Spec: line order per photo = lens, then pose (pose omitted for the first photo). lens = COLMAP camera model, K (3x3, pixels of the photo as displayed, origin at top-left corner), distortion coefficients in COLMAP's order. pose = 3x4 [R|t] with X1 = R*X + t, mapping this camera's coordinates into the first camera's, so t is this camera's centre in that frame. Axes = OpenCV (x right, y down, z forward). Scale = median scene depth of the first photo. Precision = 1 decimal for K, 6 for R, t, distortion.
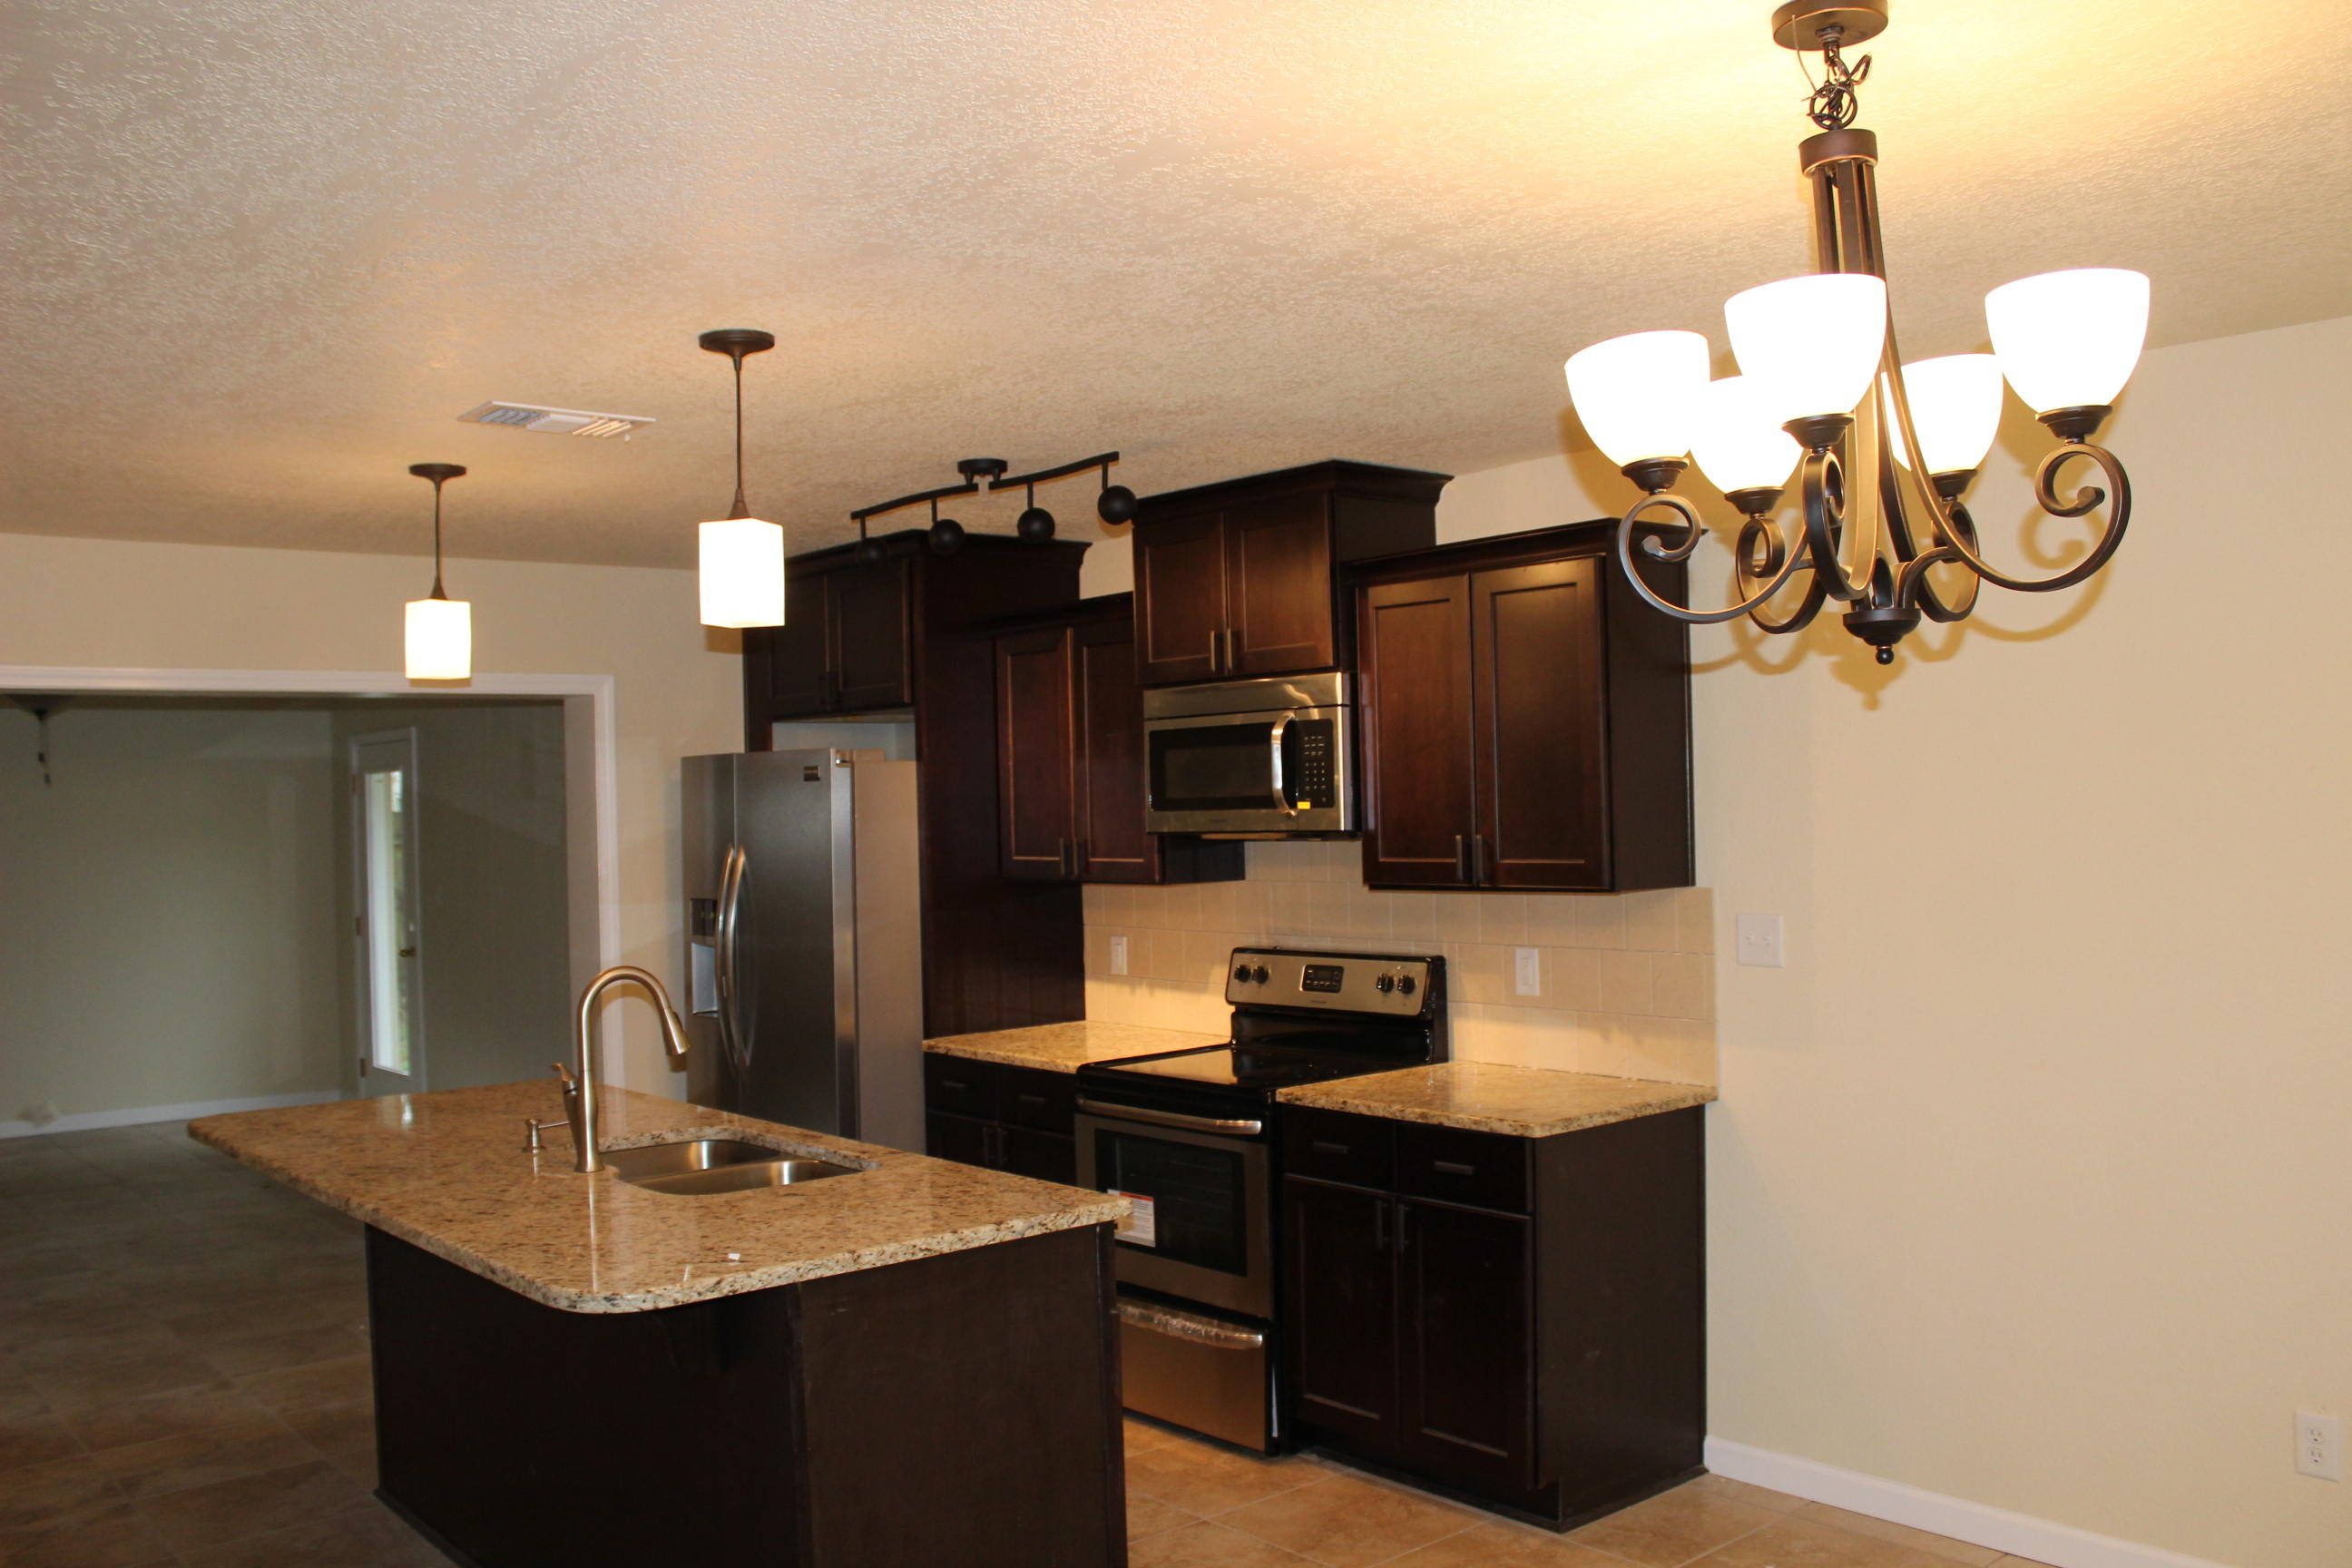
lens RADIAL K [[1985.1, 0, 1176.0], [0, 1985.1, 784.0], [0, 0, 1]] dist [-0.160408, 0.169617]
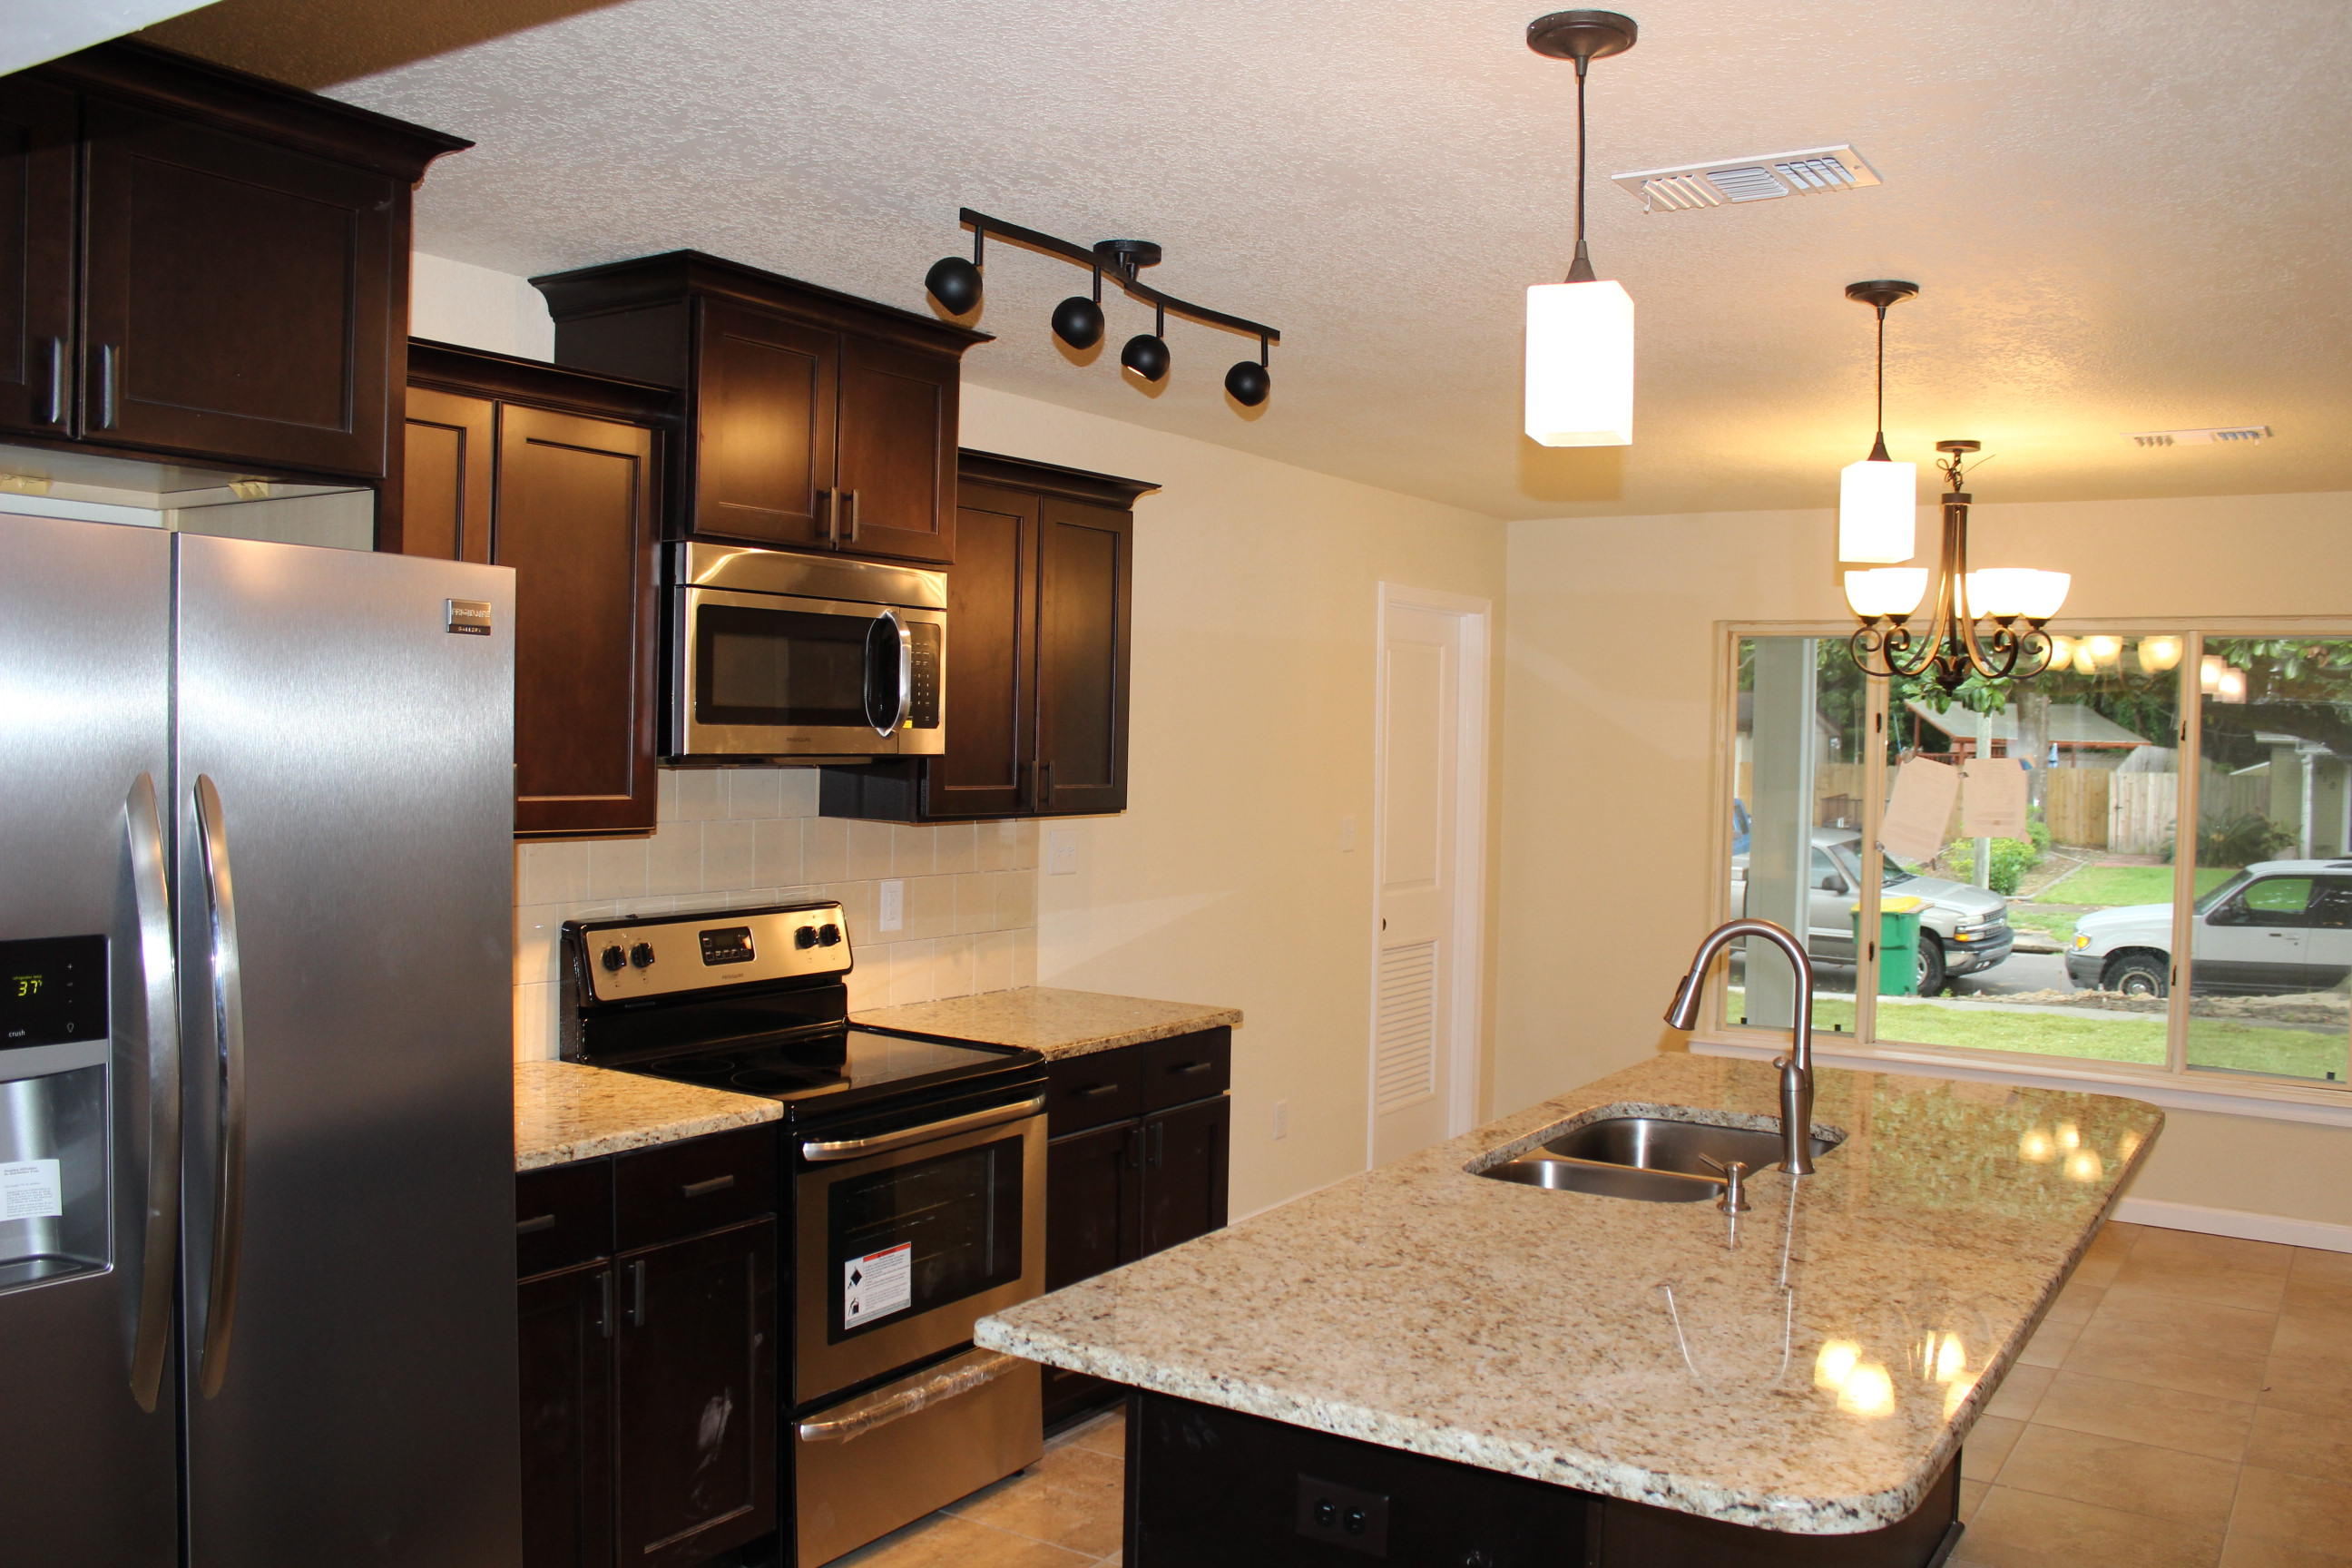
lens RADIAL K [[1985.1, 0, 1176.0], [0, 1985.1, 784.0], [0, 0, 1]] dist [-0.160408, 0.169617]
pose [[-0.269621, -0.010649, 0.962908, -0.741078], [-0.023977, 0.999703, 0.004342, 0.028779], [-0.962668, -0.021917, -0.269796, 1.081462]]
